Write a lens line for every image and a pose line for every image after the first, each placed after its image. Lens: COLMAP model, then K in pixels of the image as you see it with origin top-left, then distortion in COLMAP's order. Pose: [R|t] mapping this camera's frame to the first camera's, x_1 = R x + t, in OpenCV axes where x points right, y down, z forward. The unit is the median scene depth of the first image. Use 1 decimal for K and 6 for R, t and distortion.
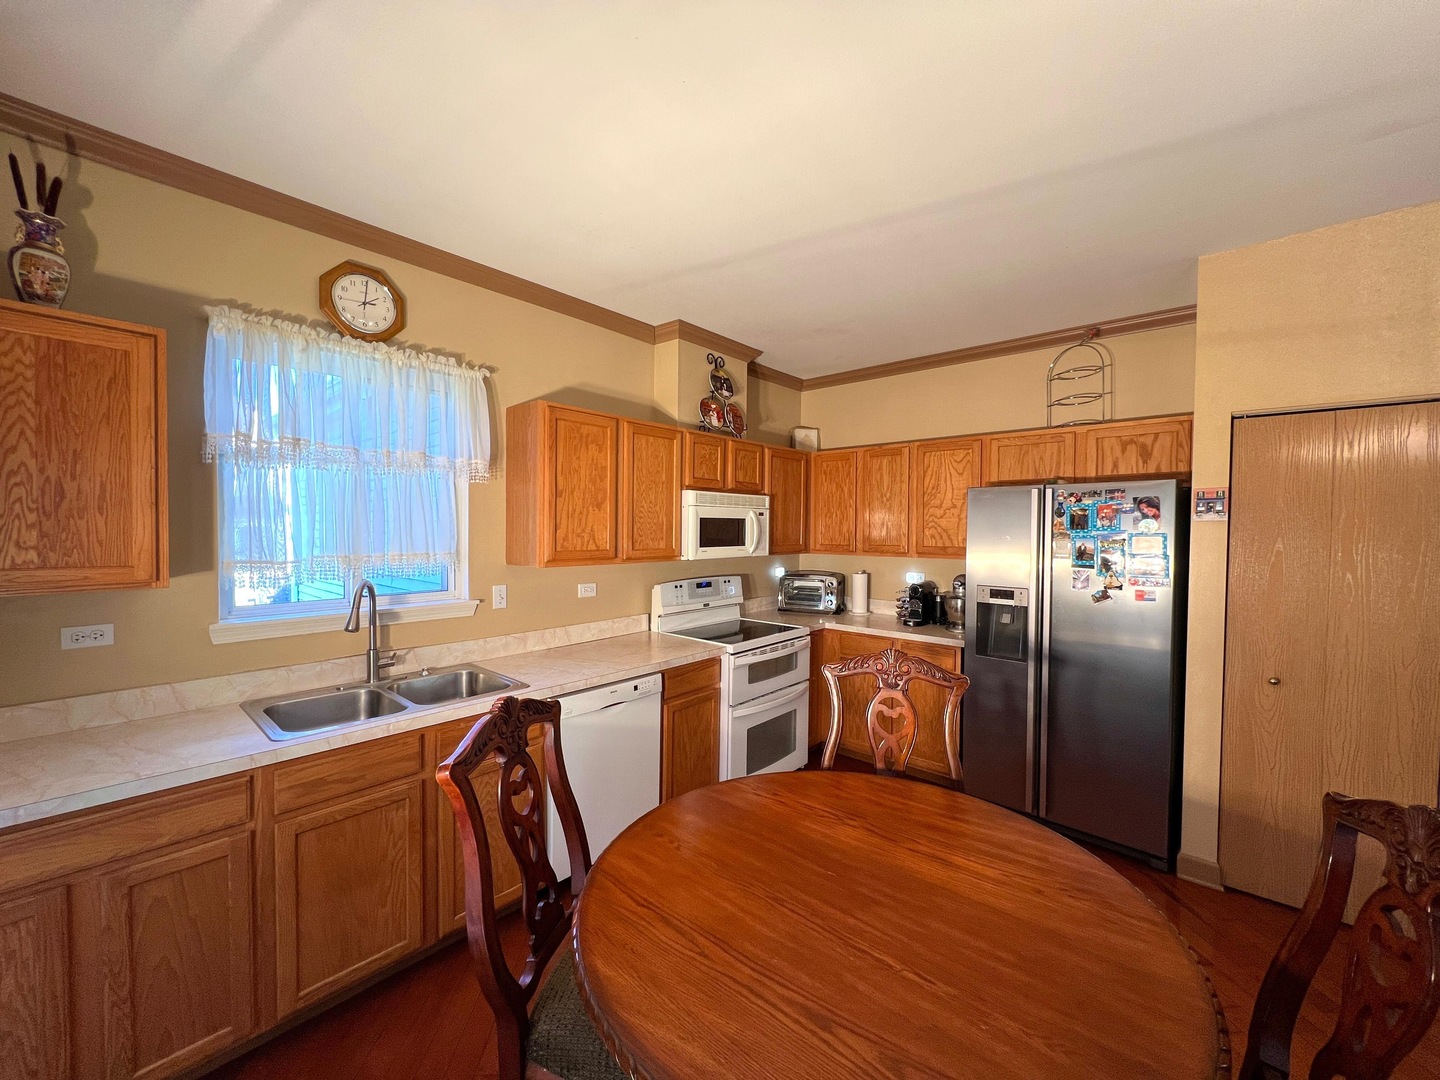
lens RADIAL K [[575.2, 0, 720.8], [0, 575.2, 538.6], [0, 0, 1]] dist [-0.000669, 0.000364]
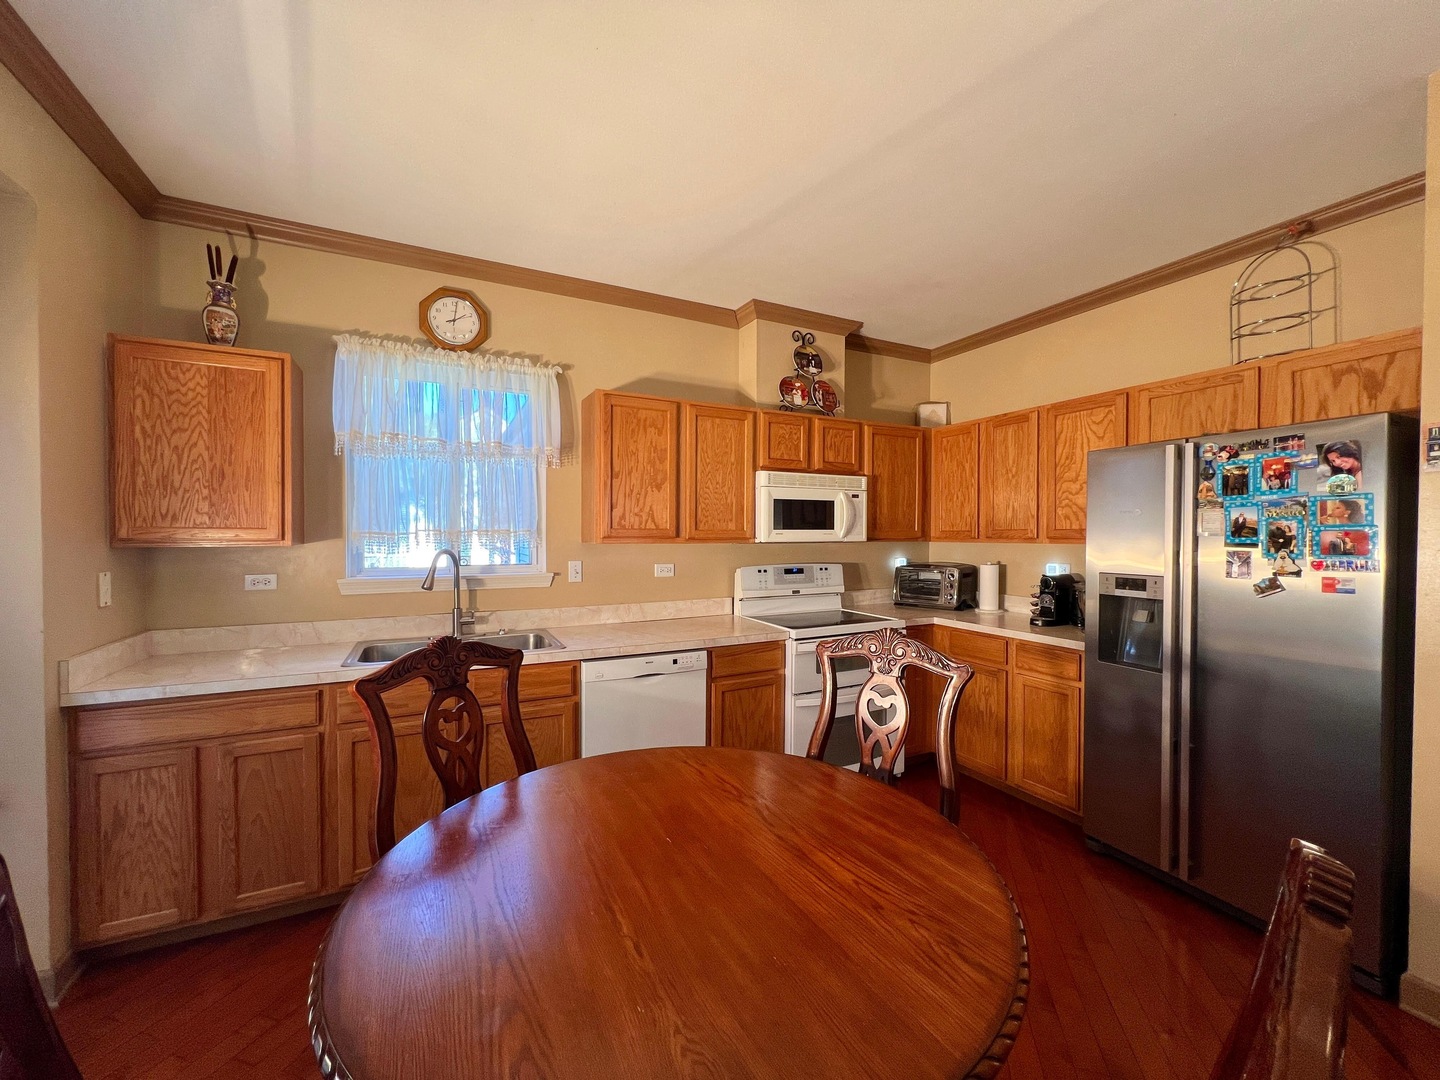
lens RADIAL K [[575.2, 0, 721.2], [0, 575.2, 538.8], [0, 0, 1]] dist [-0.000669, 0.000364]
pose [[0.929248, -0.001589, -0.369453, 0.293690], [-0.002480, 0.999941, -0.010540, 0.051027], [0.369448, 0.010710, 0.929190, 0.078764]]
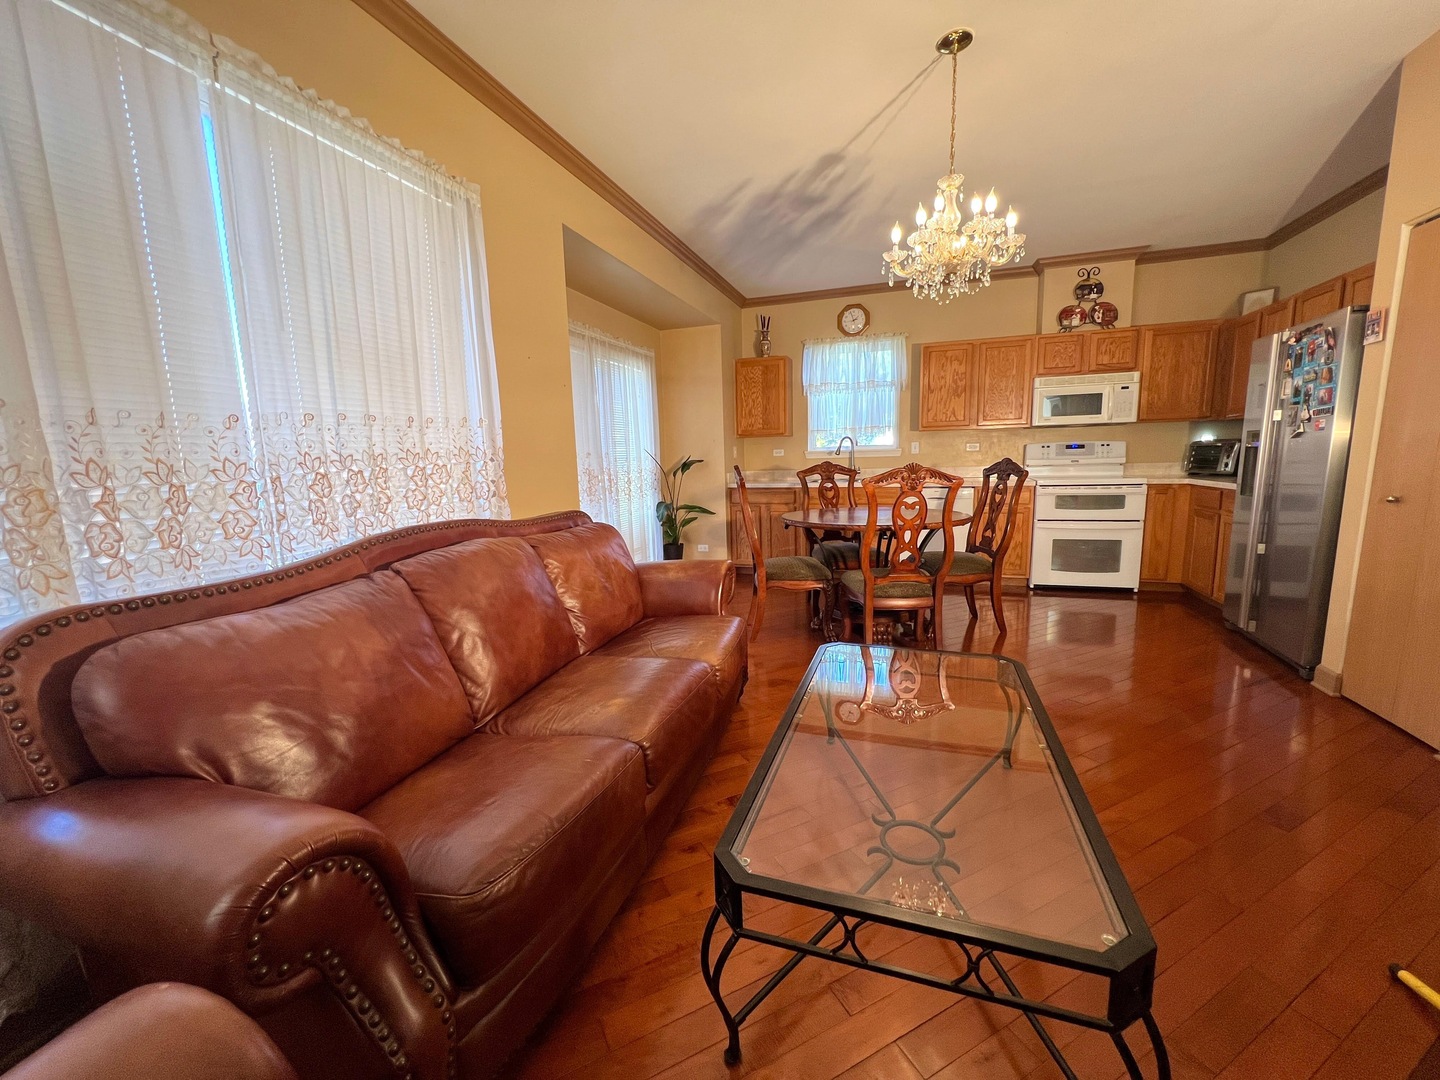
lens RADIAL K [[575.2, 0, 719.7], [0, 575.2, 537.6], [0, 0, 1]] dist [-0.000669, 0.000364]
pose [[0.382352, 0.115344, -0.916790, 1.264072], [0.011172, 0.991529, 0.129407, 0.149863], [0.923949, -0.059722, 0.377824, -0.413718]]
